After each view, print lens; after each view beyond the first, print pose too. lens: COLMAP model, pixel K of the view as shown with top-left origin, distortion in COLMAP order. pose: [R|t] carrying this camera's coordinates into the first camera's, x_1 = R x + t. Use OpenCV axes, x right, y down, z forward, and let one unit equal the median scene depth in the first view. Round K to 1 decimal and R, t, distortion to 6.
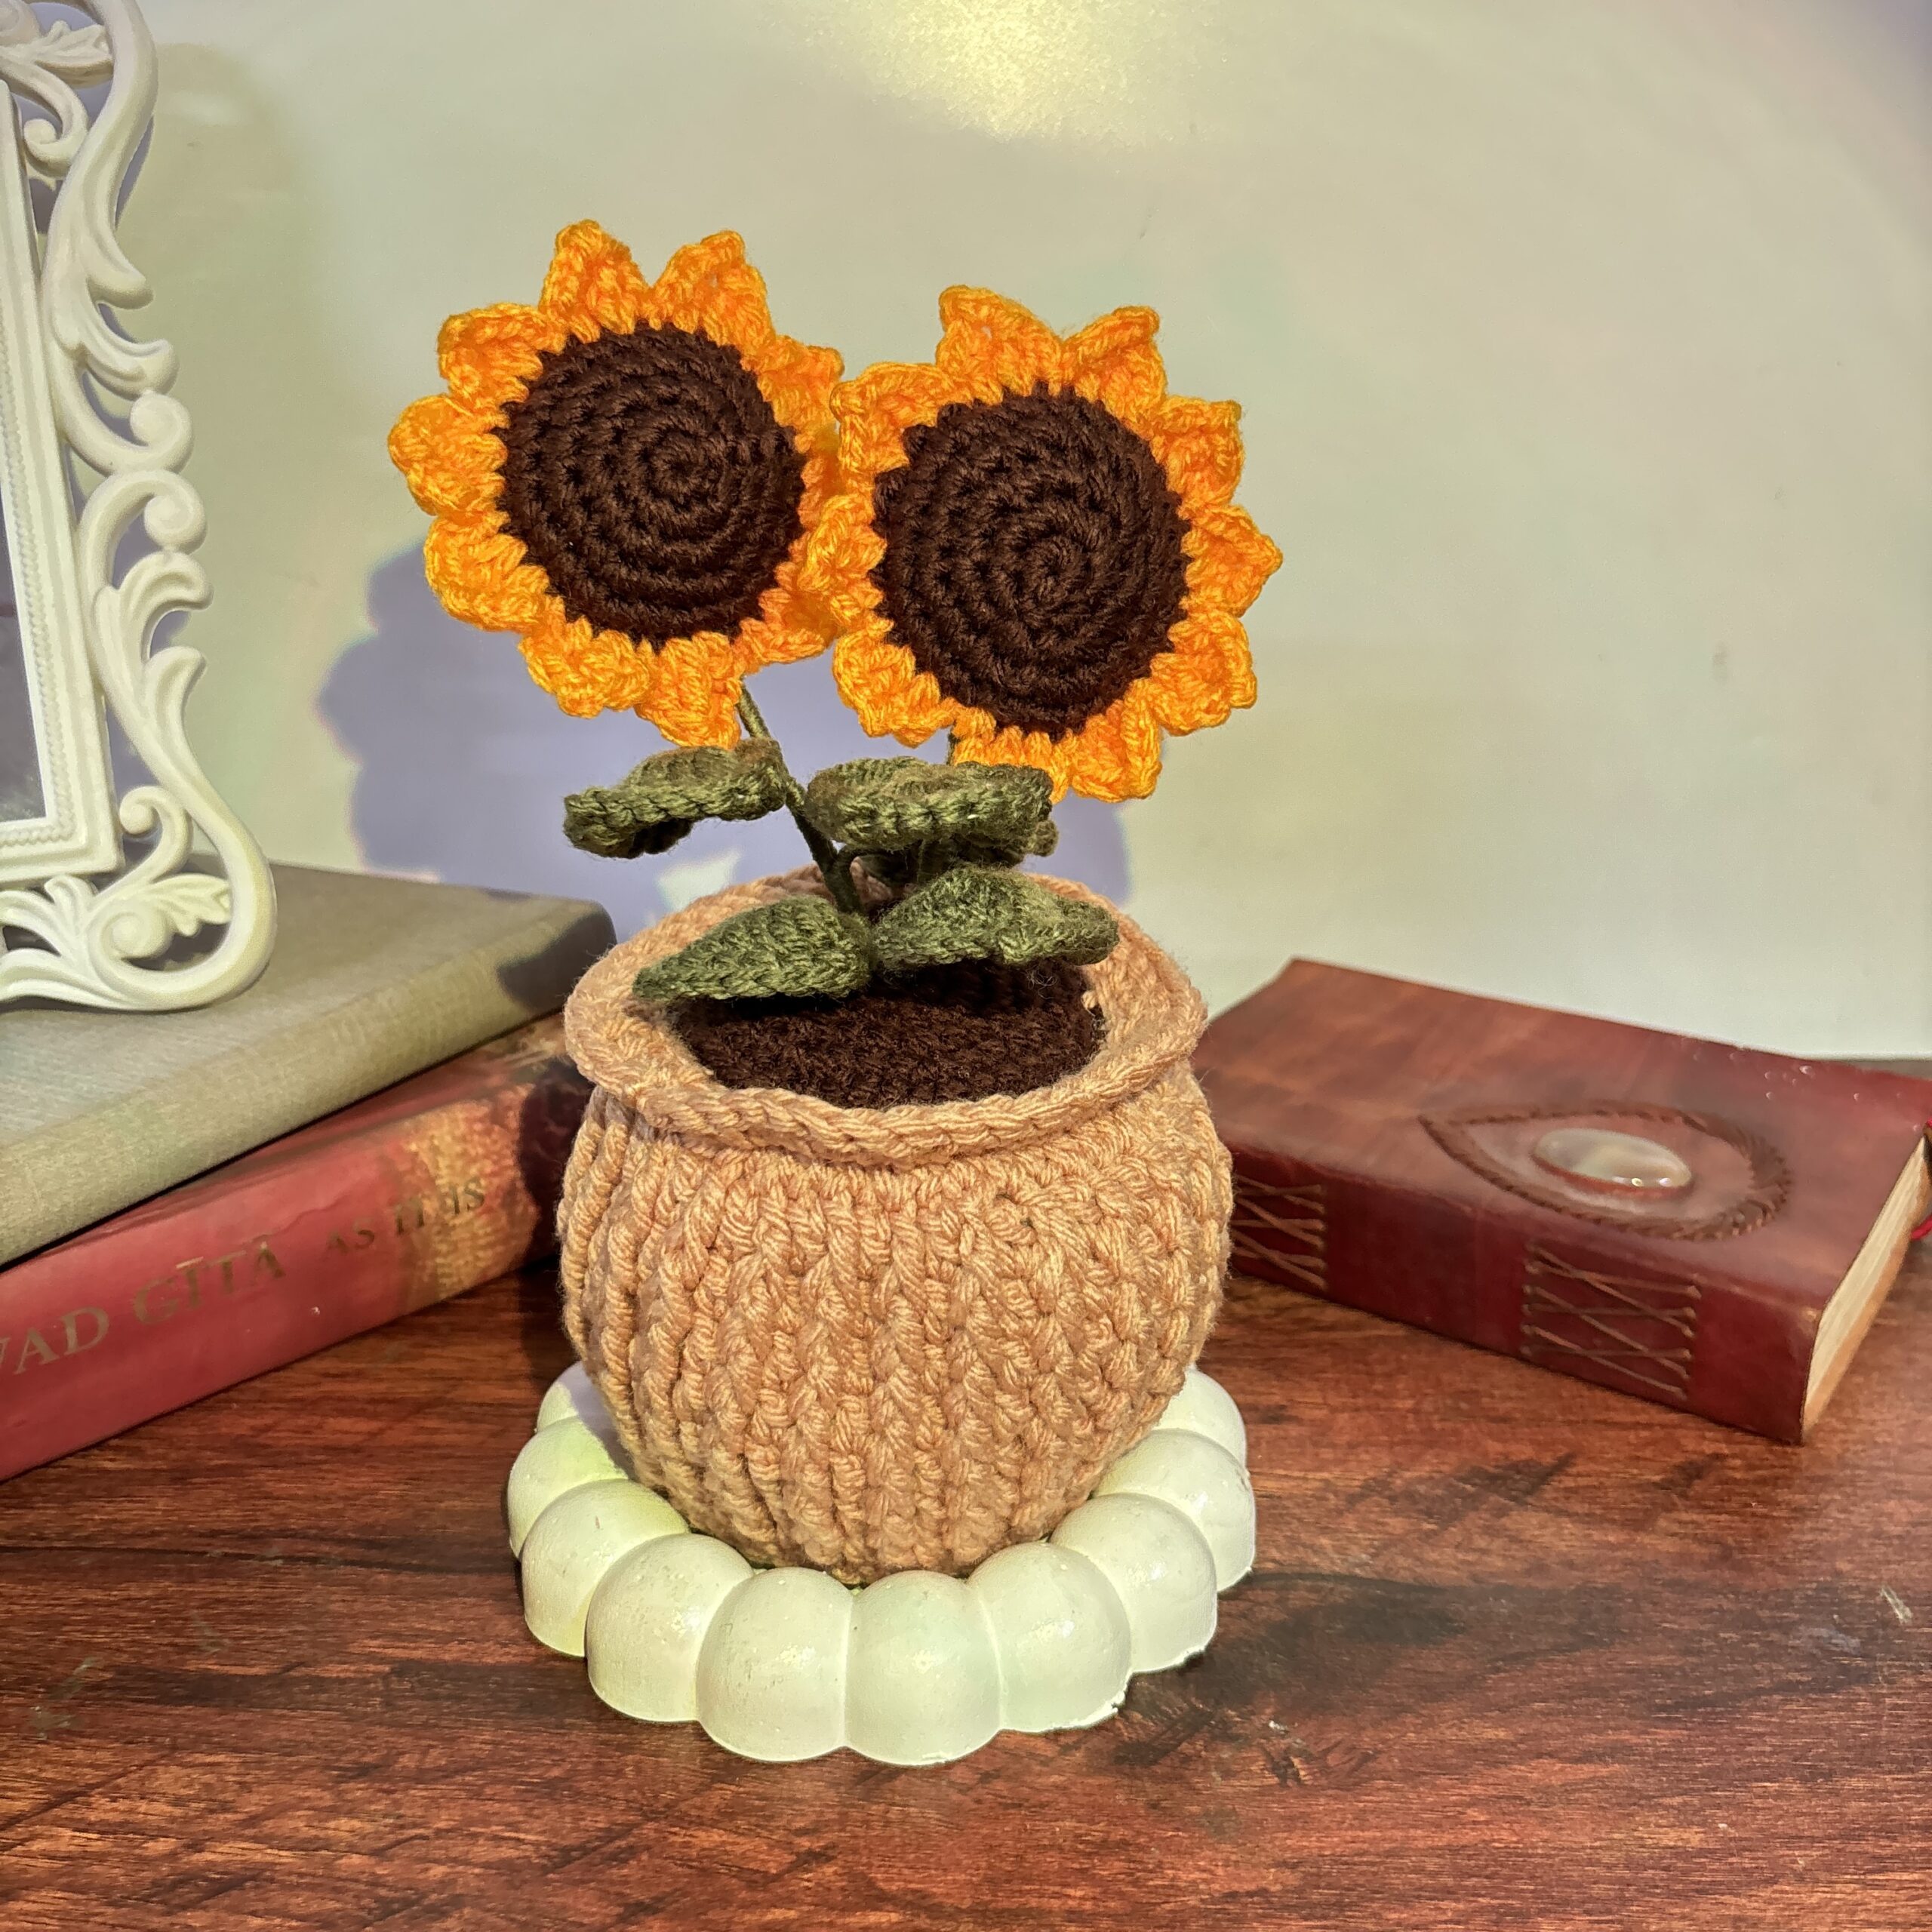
lens RADIAL K [[2022.8, 0, 993.9], [0, 2022.8, 952.4], [0, 0, 1]] dist [0.003879, 0.000000]
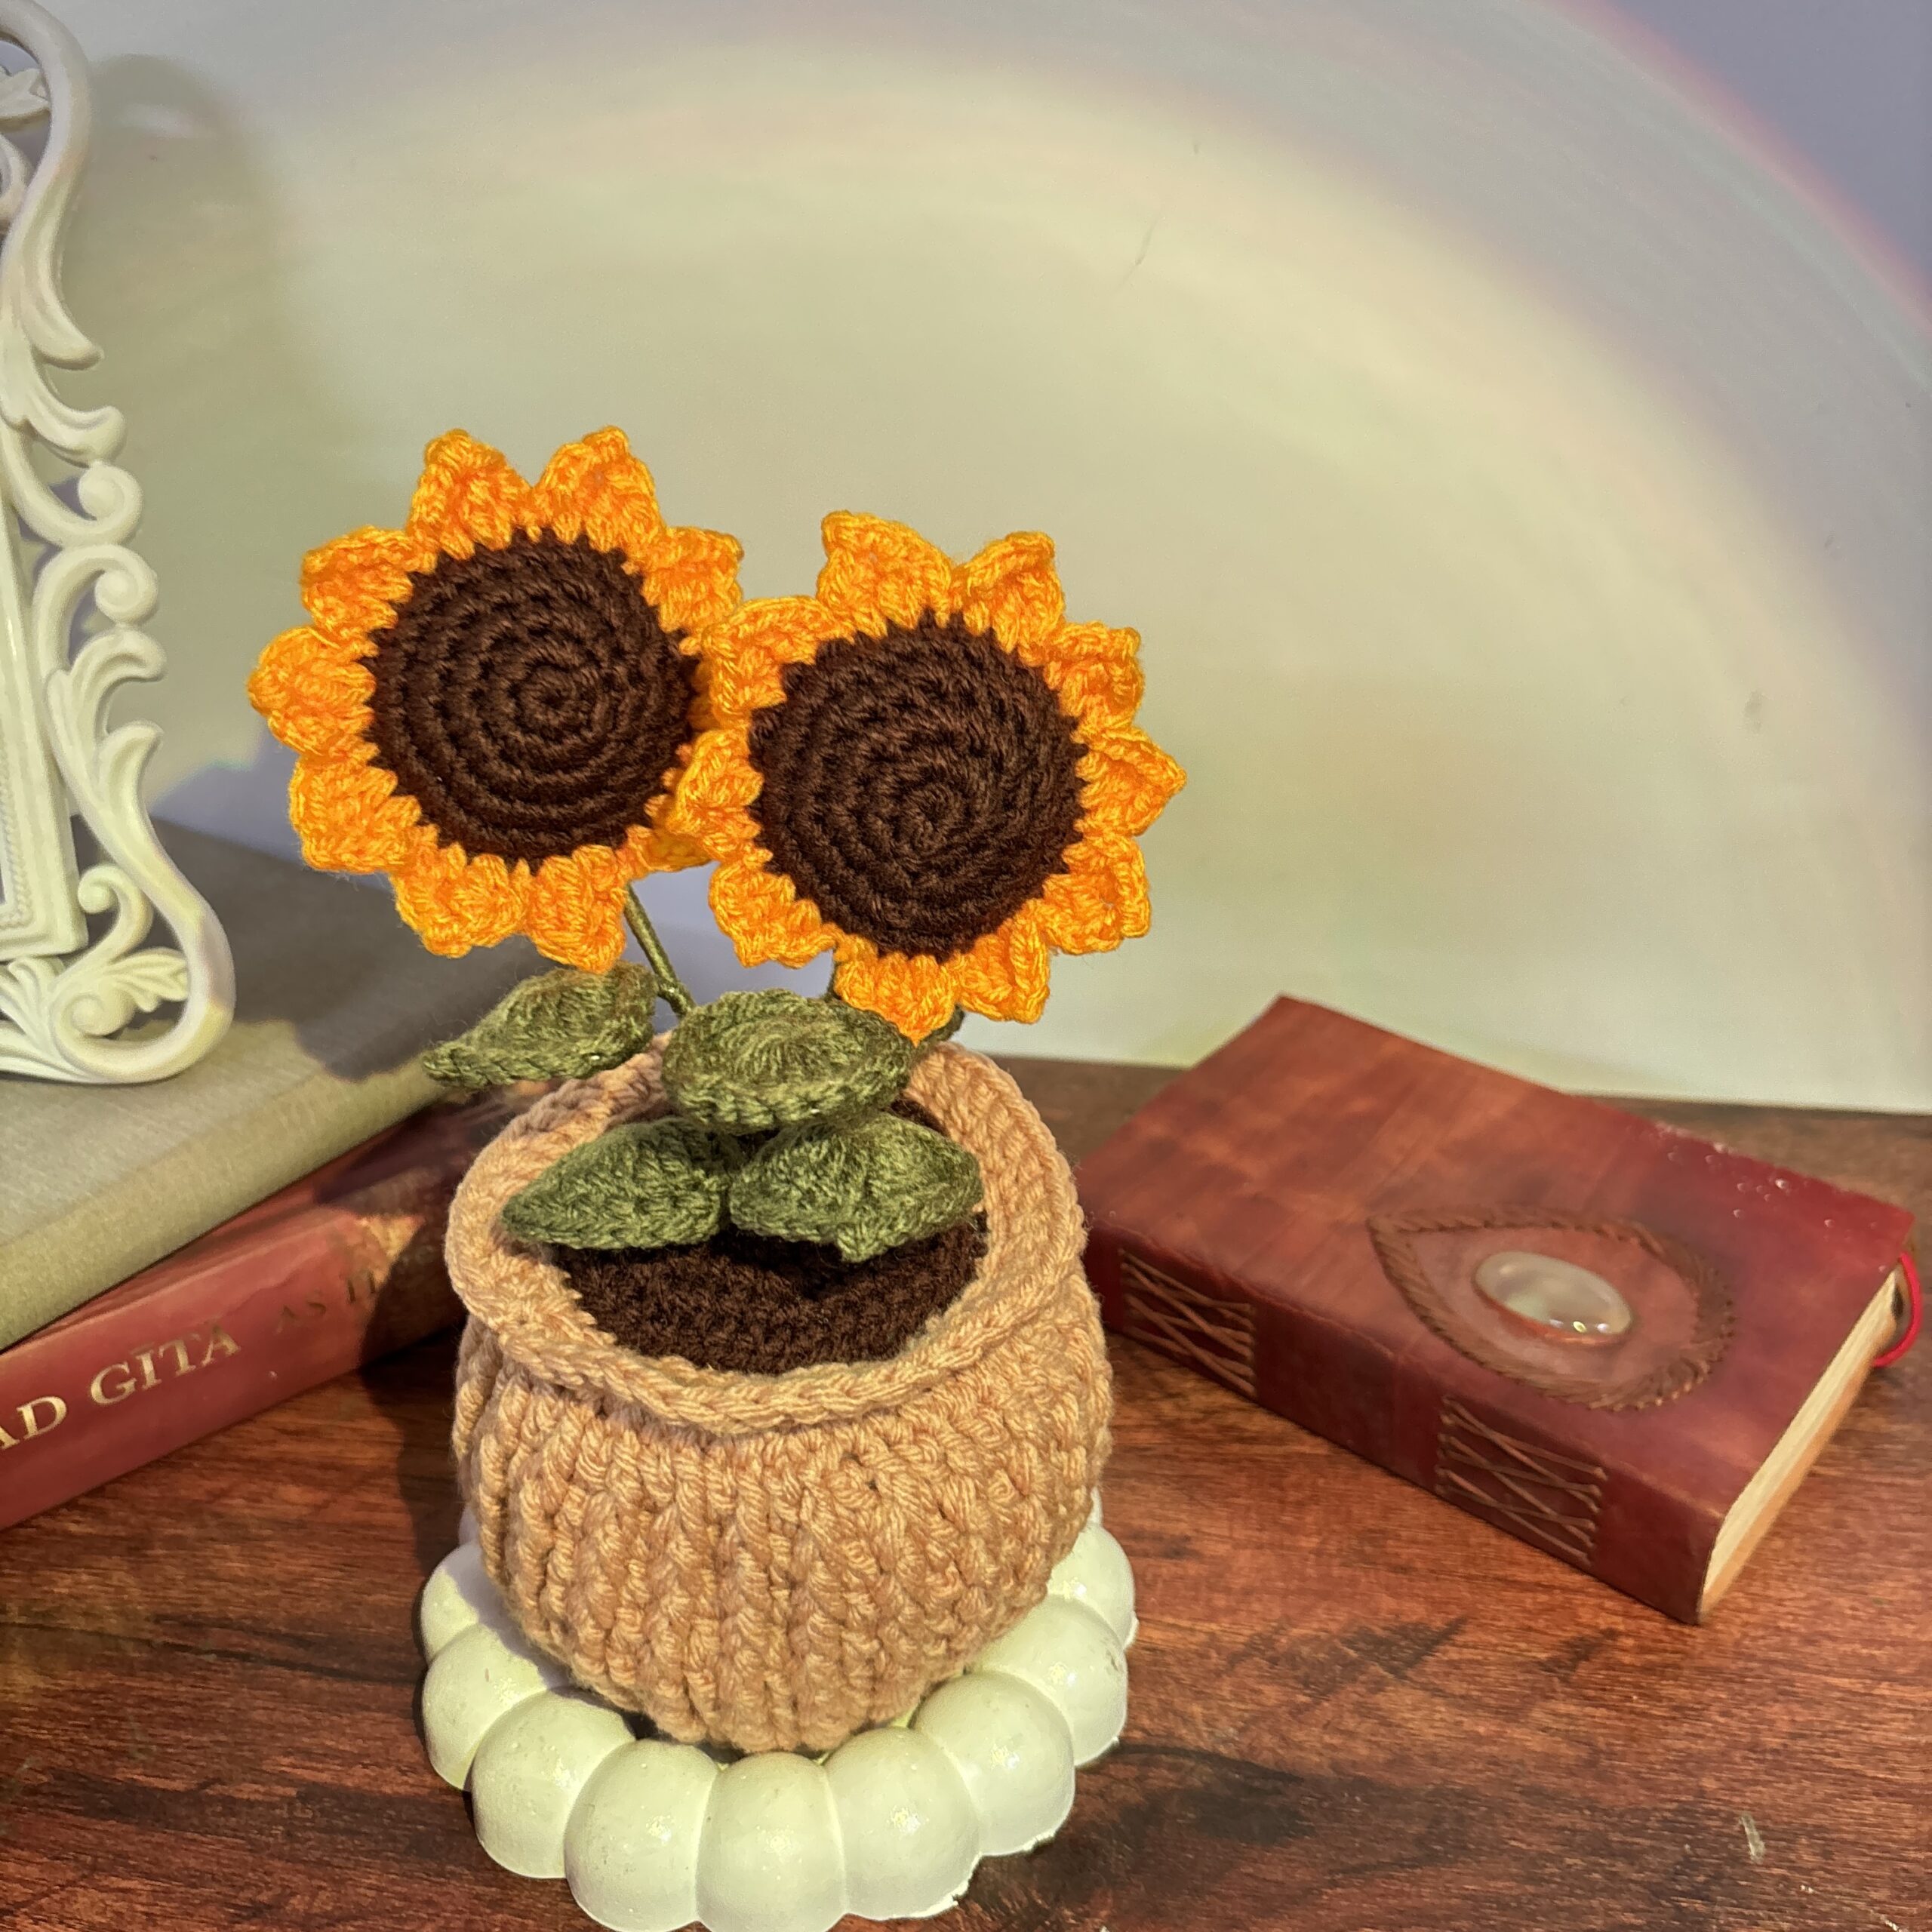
lens RADIAL K [[2022.8, 0, 956.5], [0, 2022.8, 956.8], [0, 0, 1]] dist [0.003879, 0.000000]
pose [[0.995071, 0.046230, -0.087727, 0.125484], [-0.032131, 0.987266, 0.155801, -0.264970], [0.093813, -0.152215, 0.983885, 0.040050]]
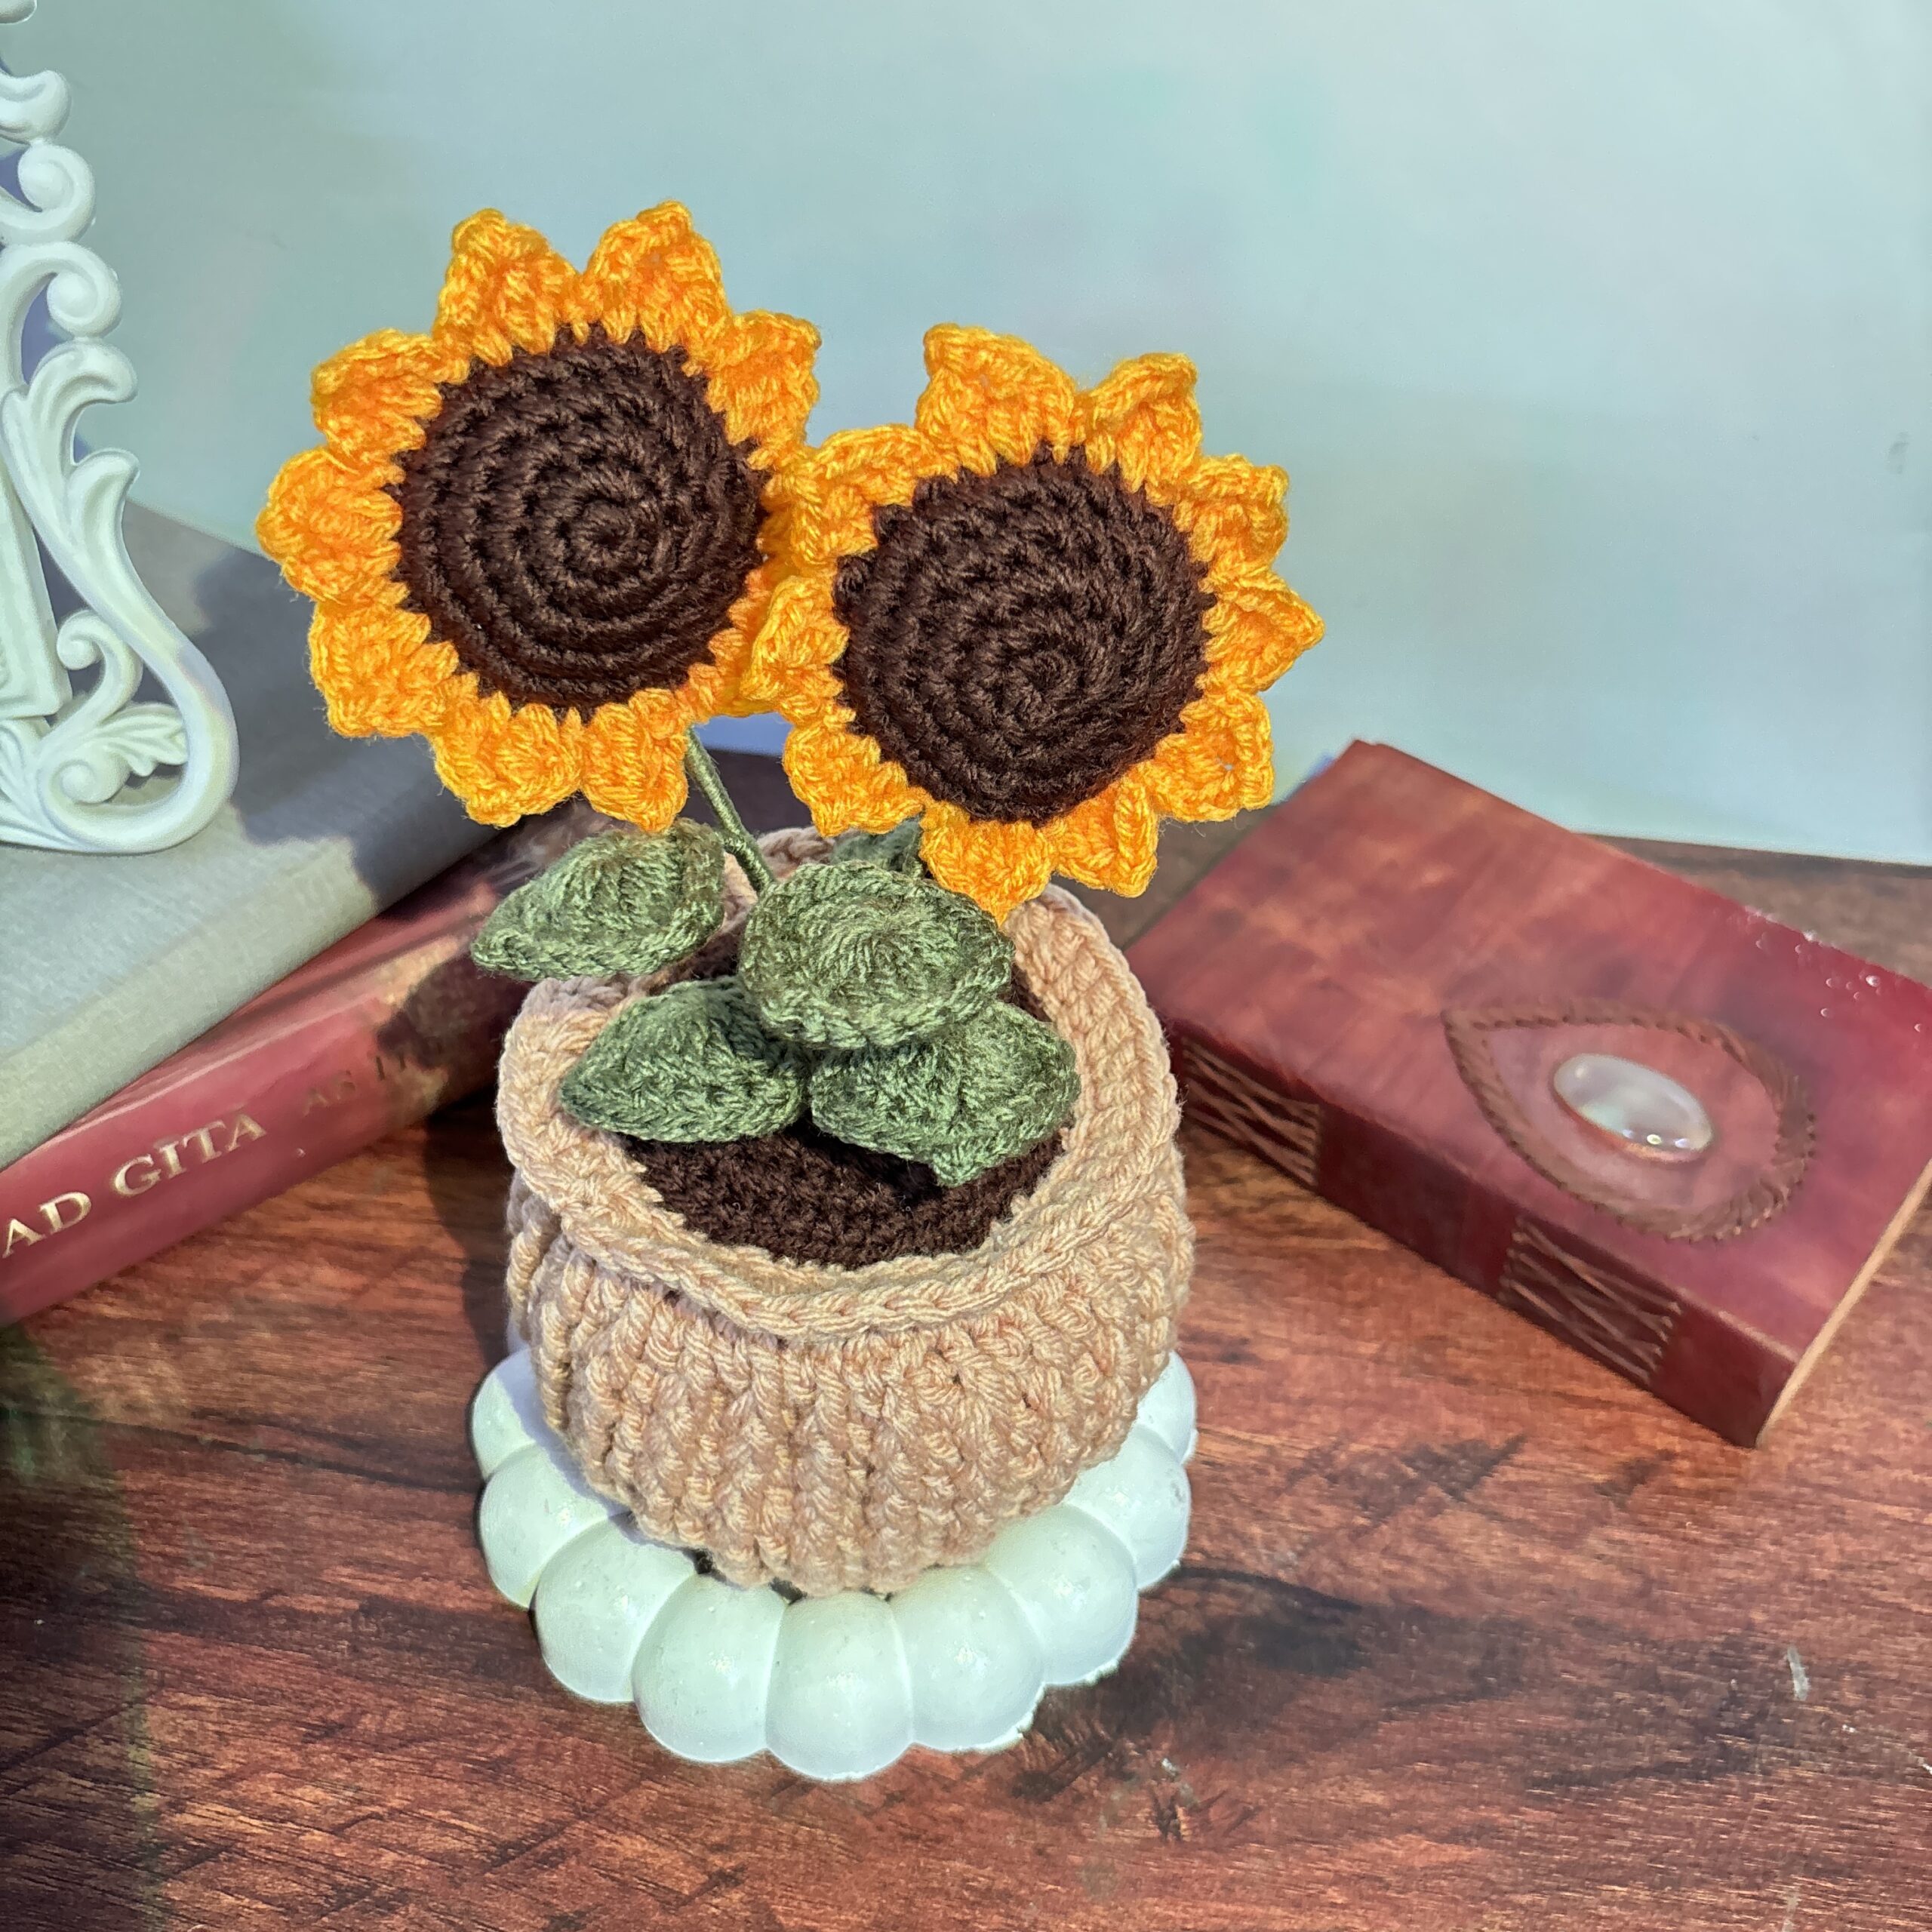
lens RADIAL K [[2022.8, 0, 981.6], [0, 2022.8, 974.3], [0, 0, 1]] dist [0.003879, 0.000000]
pose [[0.995118, 0.085965, -0.048475, 0.054958], [-0.061073, 0.922245, 0.381753, -0.388499], [0.077523, -0.376928, 0.922992, 0.158787]]
